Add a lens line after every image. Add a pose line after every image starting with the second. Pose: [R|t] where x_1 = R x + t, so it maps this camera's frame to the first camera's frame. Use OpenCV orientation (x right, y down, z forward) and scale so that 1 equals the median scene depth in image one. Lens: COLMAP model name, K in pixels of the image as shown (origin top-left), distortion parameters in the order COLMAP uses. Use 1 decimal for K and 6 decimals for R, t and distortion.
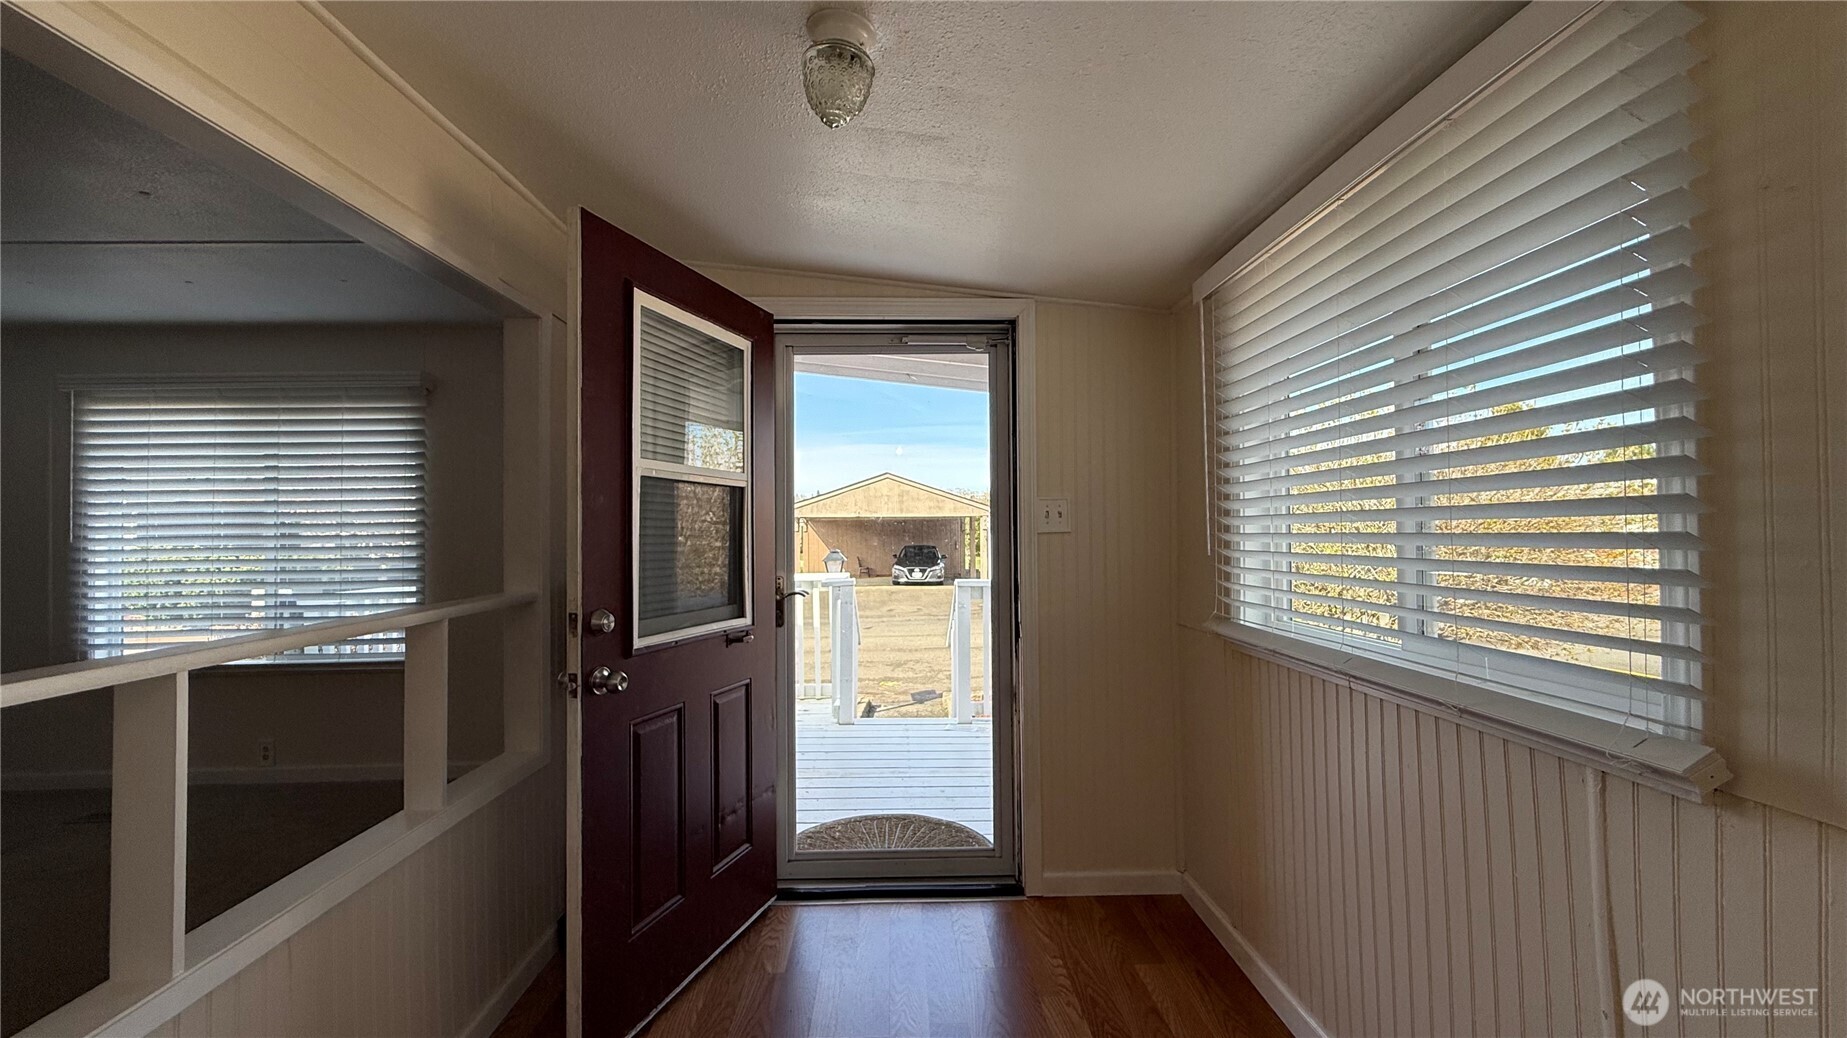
lens RADIAL K [[738.8, 0, 919.6], [0, 738.8, 512.5], [0, 0, 1]] dist [0.003350, -0.000542]
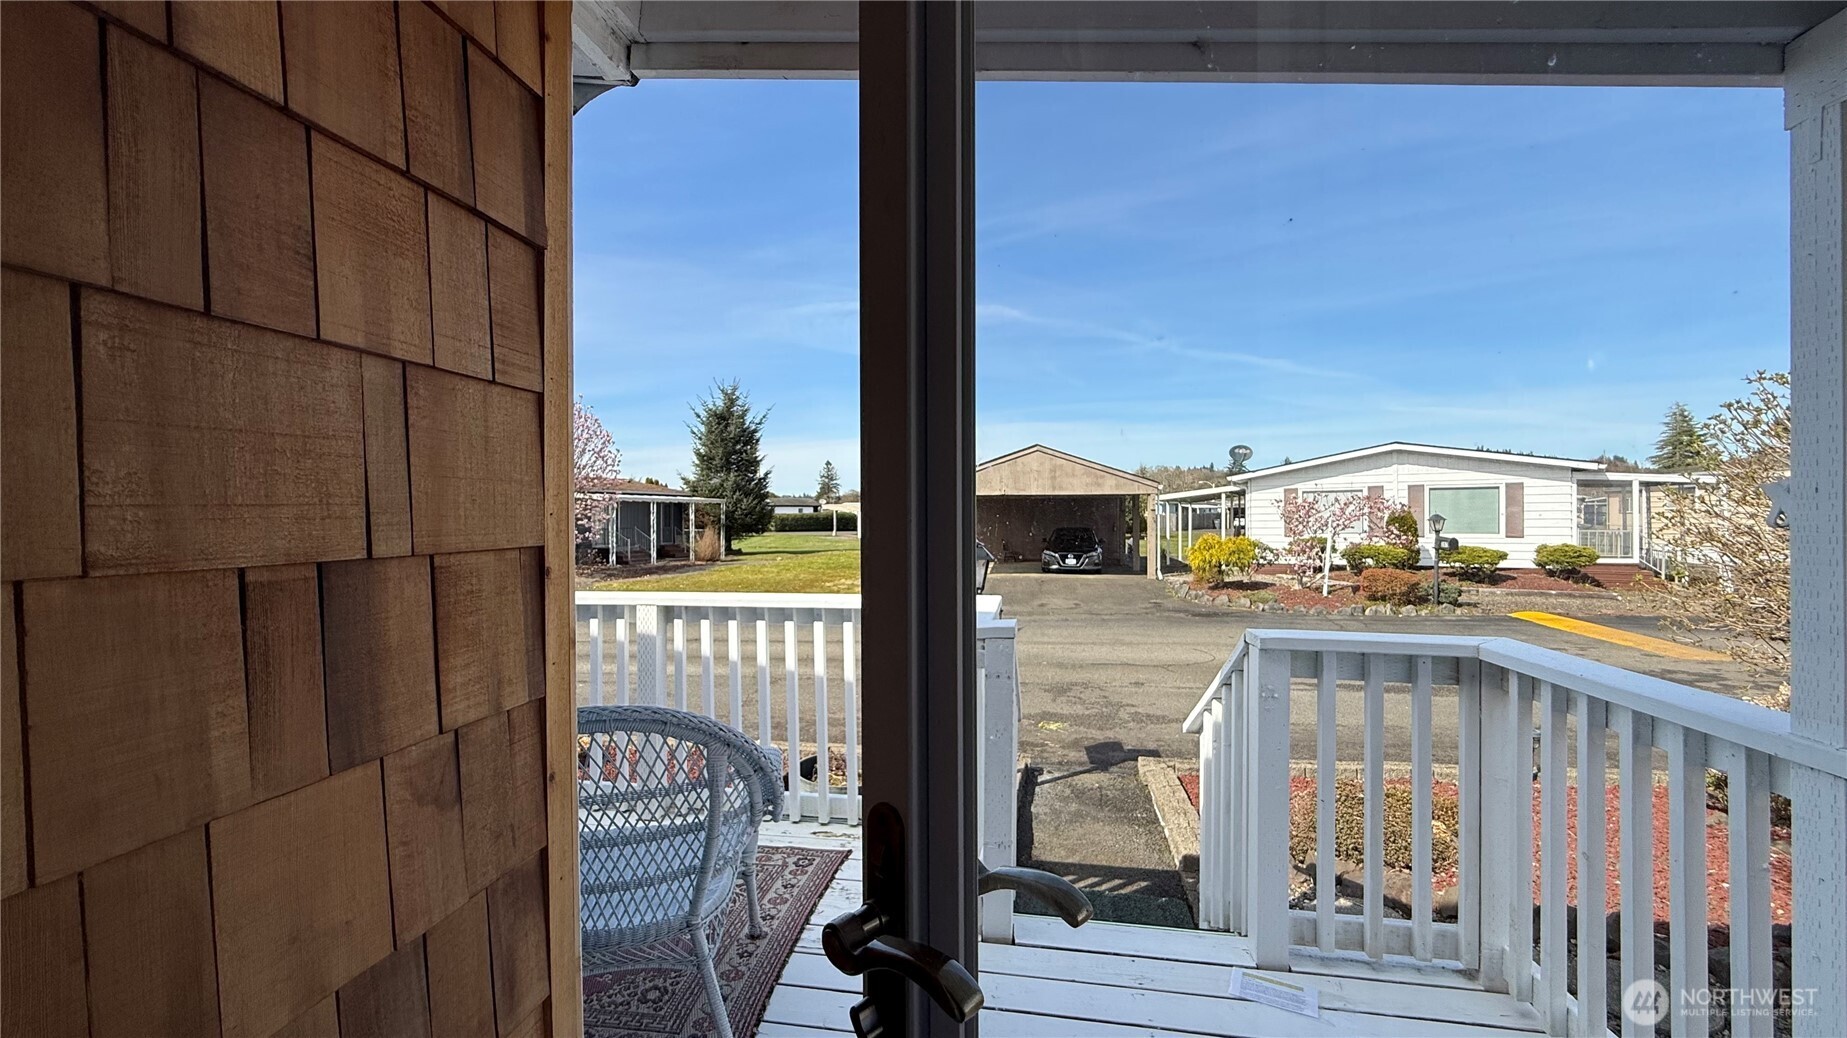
lens RADIAL K [[738.8, 0, 921.1], [0, 738.8, 527.8], [0, 0, 1]] dist [0.003350, -0.000542]
pose [[0.981804, 0.000028, -0.189898, -0.012914], [0.009063, 0.998854, 0.047002, 0.001879], [0.189682, -0.047868, 0.980678, 0.123471]]
